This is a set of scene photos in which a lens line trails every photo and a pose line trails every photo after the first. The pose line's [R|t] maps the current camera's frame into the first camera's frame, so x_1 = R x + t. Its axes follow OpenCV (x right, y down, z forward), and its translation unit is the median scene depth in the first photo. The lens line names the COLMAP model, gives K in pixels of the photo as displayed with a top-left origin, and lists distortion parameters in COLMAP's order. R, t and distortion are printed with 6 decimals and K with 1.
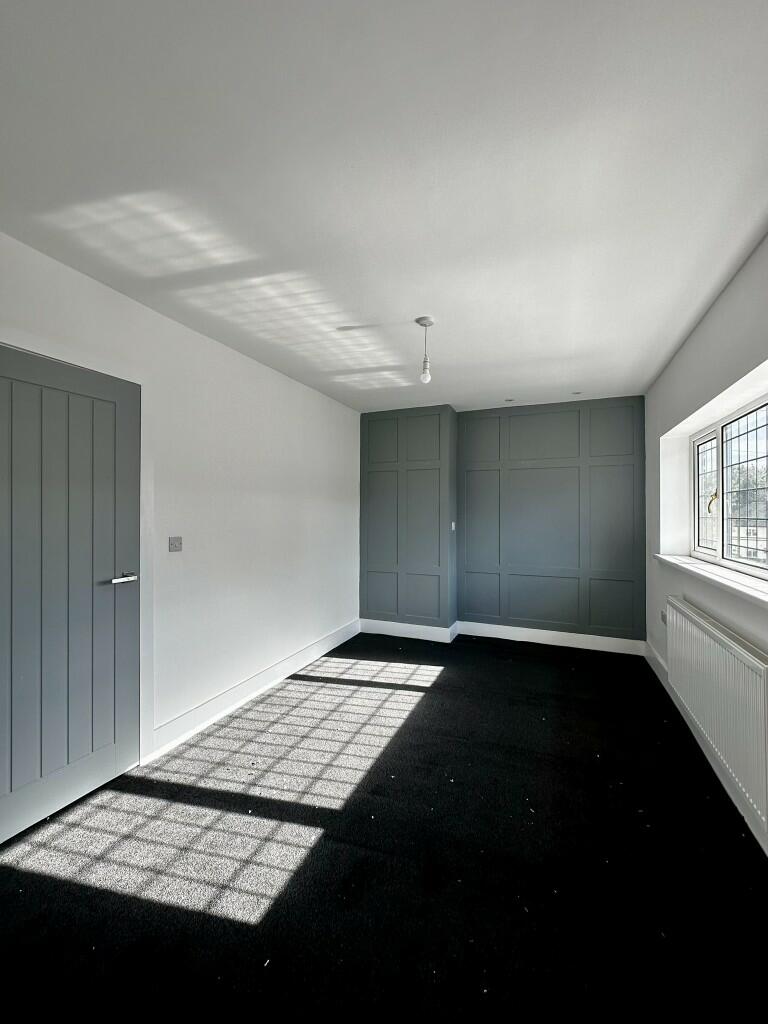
lens RADIAL K [[408.2, 0, 384.3], [0, 408.2, 509.7], [0, 0, 1]] dist [0.000134, -0.000313]
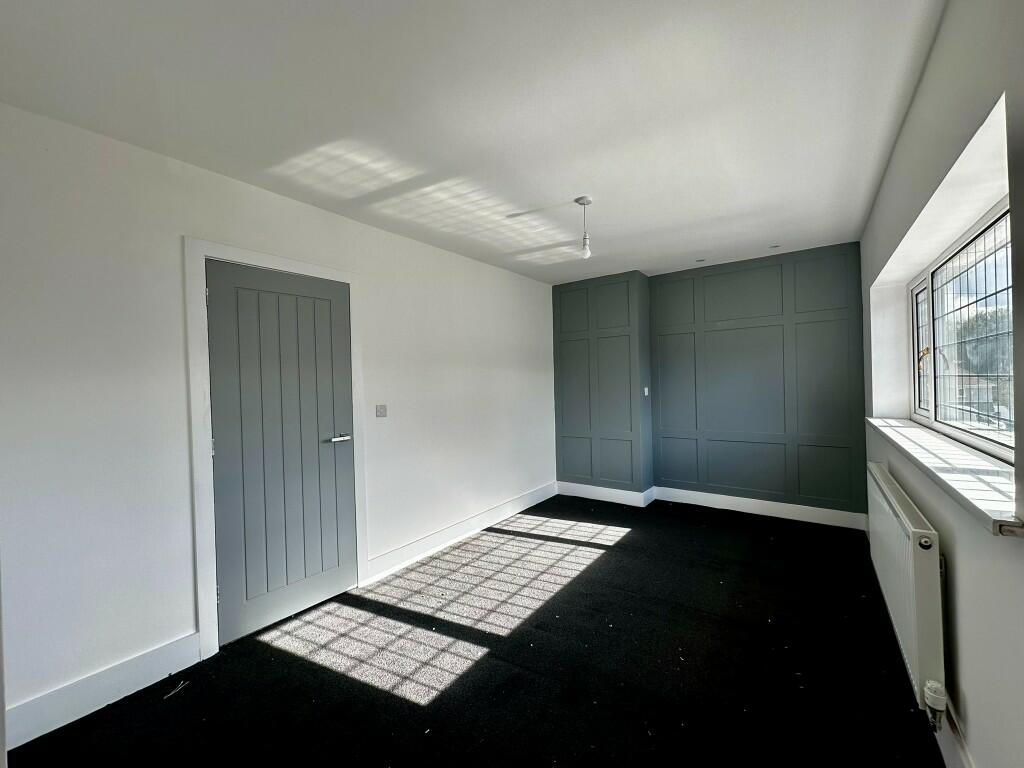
lens RADIAL K [[408.2, 0, 510.9], [0, 408.2, 381.6], [0, 0, 1]] dist [0.000134, -0.000313]
pose [[0.971714, -0.027174, -0.234593, 0.156590], [0.029410, 0.999549, 0.006039, 0.001123], [0.234323, -0.012768, 0.972075, -0.093982]]
